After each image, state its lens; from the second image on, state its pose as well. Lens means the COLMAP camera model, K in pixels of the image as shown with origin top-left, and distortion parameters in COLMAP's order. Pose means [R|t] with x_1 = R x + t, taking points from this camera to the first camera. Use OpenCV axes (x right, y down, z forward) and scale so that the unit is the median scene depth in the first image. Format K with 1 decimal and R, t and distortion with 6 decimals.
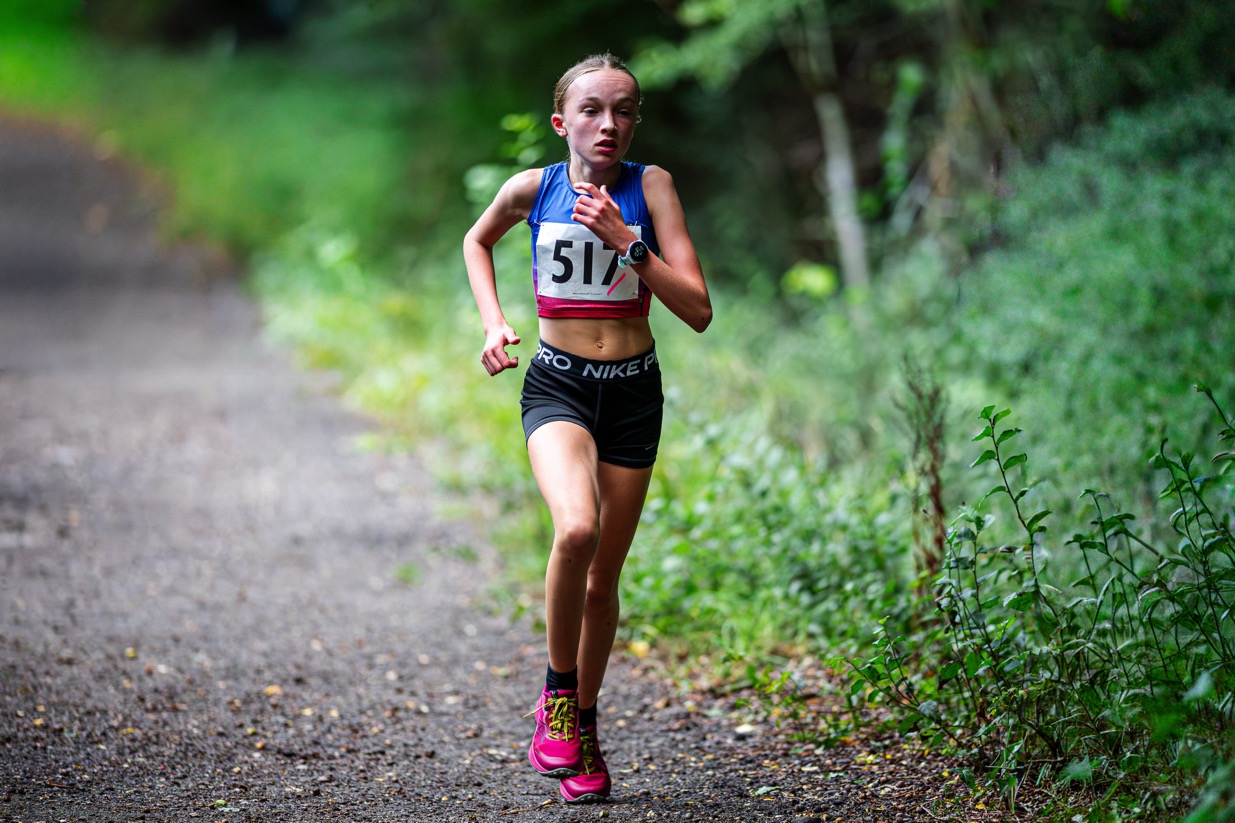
lens RADIAL K [[9241.9, 0, 617.5], [0, 9241.9, 411.5], [0, 0, 1]] dist [-0.807355, 12.937682]
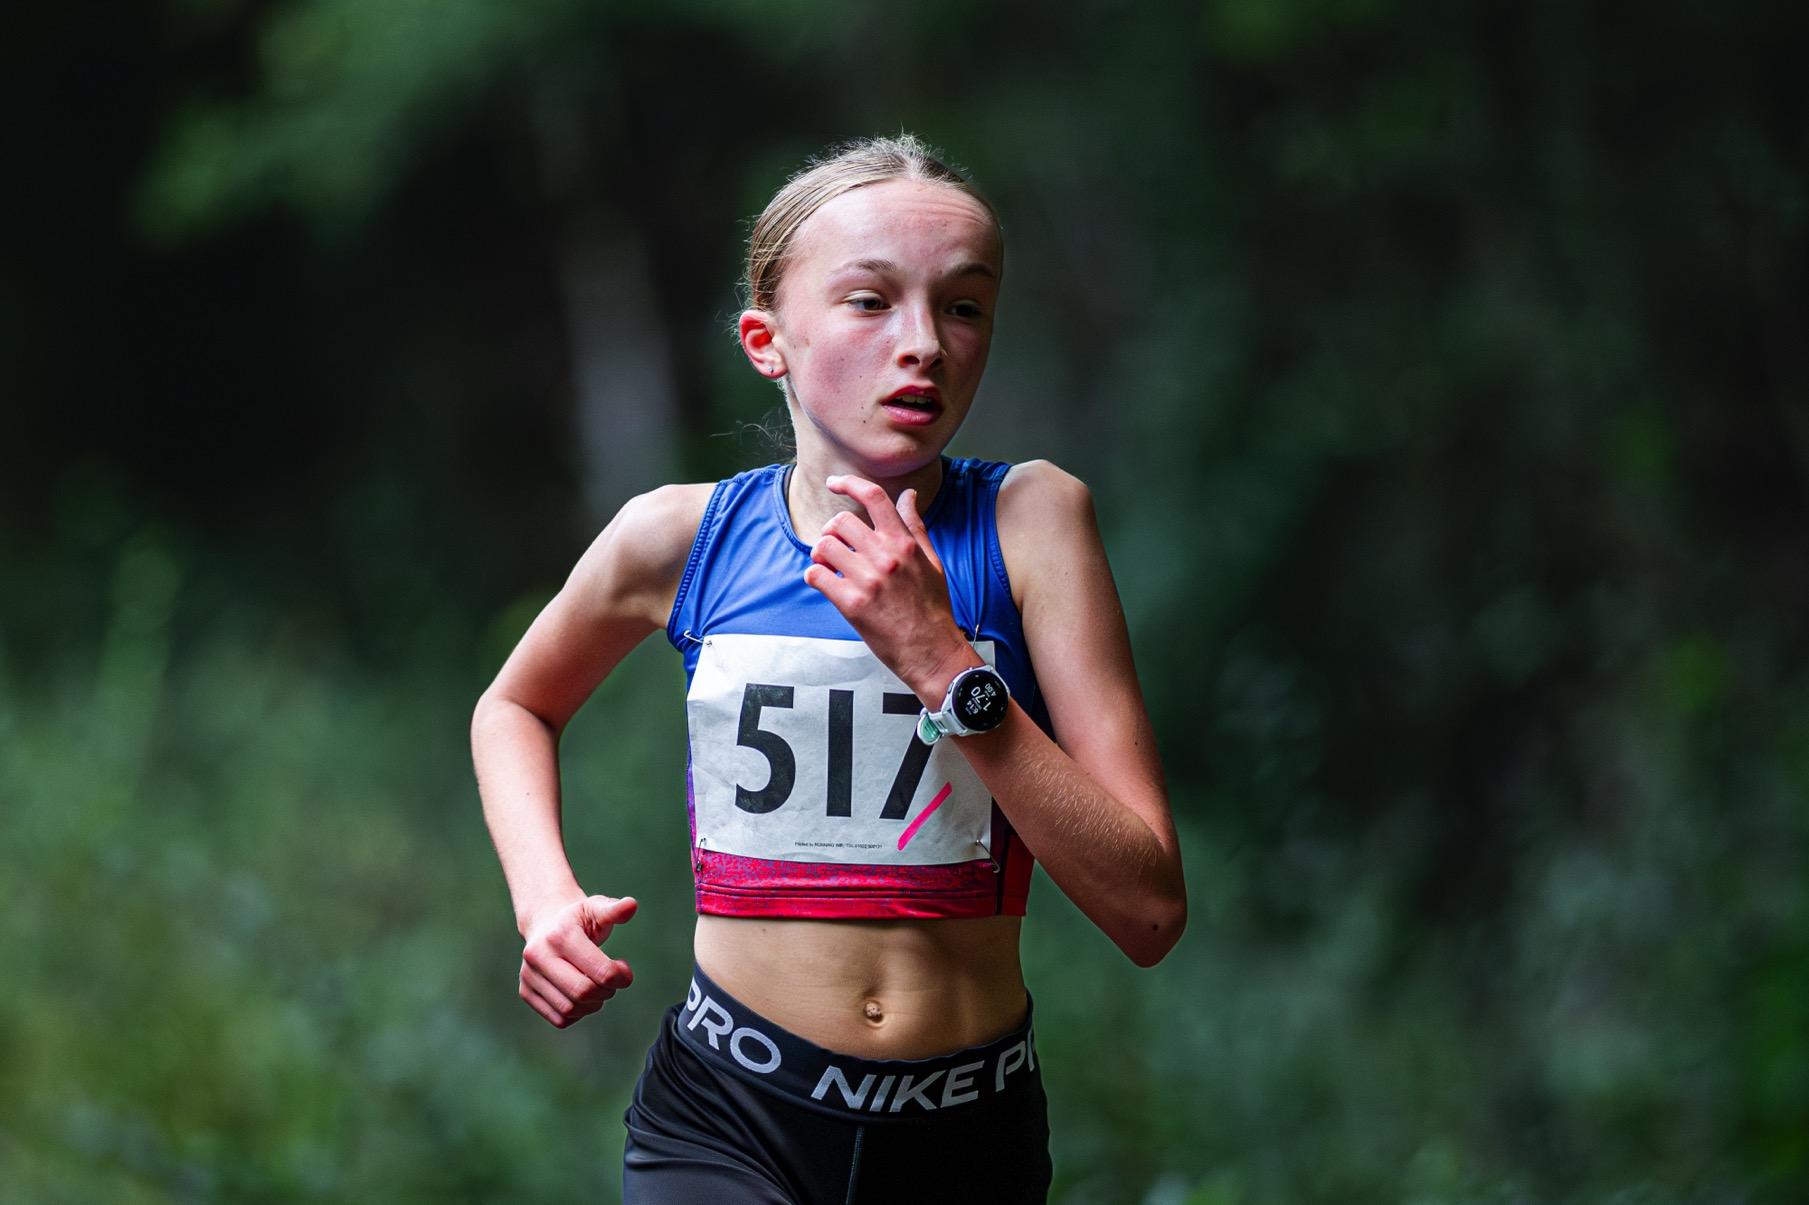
lens RADIAL K [[13537.4, 0, 904.5], [0, 13537.4, 602.5], [0, 0, 1]] dist [-0.807355, 12.937682]
pose [[0.999685, 0.019847, -0.015373, 0.006607], [-0.019989, 0.999759, -0.009078, -0.017153], [0.015189, 0.009382, 0.999841, 0.506580]]
